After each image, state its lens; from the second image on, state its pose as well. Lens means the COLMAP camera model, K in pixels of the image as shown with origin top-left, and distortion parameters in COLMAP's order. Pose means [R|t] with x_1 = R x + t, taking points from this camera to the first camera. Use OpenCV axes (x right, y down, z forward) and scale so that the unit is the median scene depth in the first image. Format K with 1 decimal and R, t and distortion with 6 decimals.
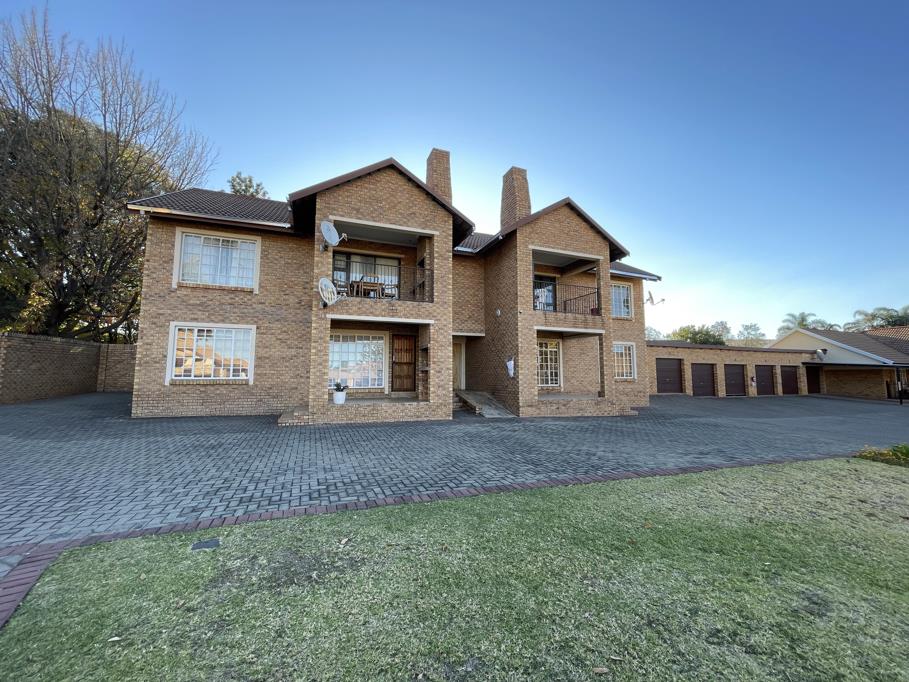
lens RADIAL K [[364.9, 0, 454.1], [0, 364.9, 342.6], [0, 0, 1]] dist [-0.008023, -0.000549]
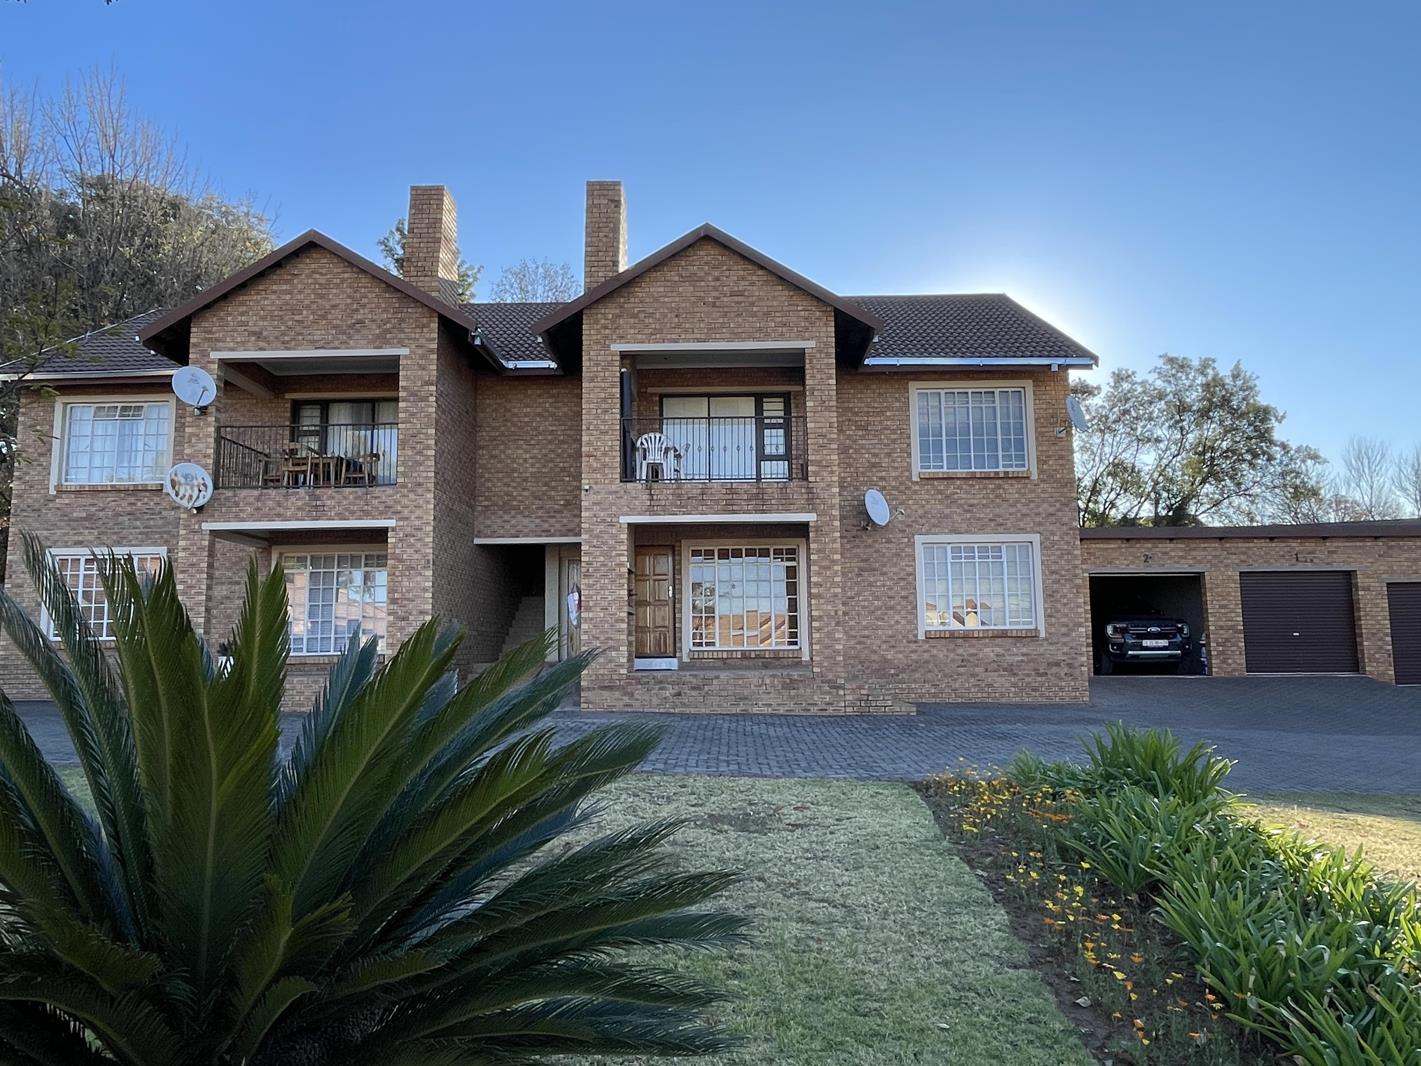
lens RADIAL K [[980.0, 0, 710.7], [0, 980.0, 532.6], [0, 0, 1]] dist [-0.009216, -0.003014]
pose [[0.925882, -0.057616, -0.373393, 0.846547], [0.047522, 0.998214, -0.036191, 0.027795], [0.374812, 0.015764, 0.926967, -0.123670]]
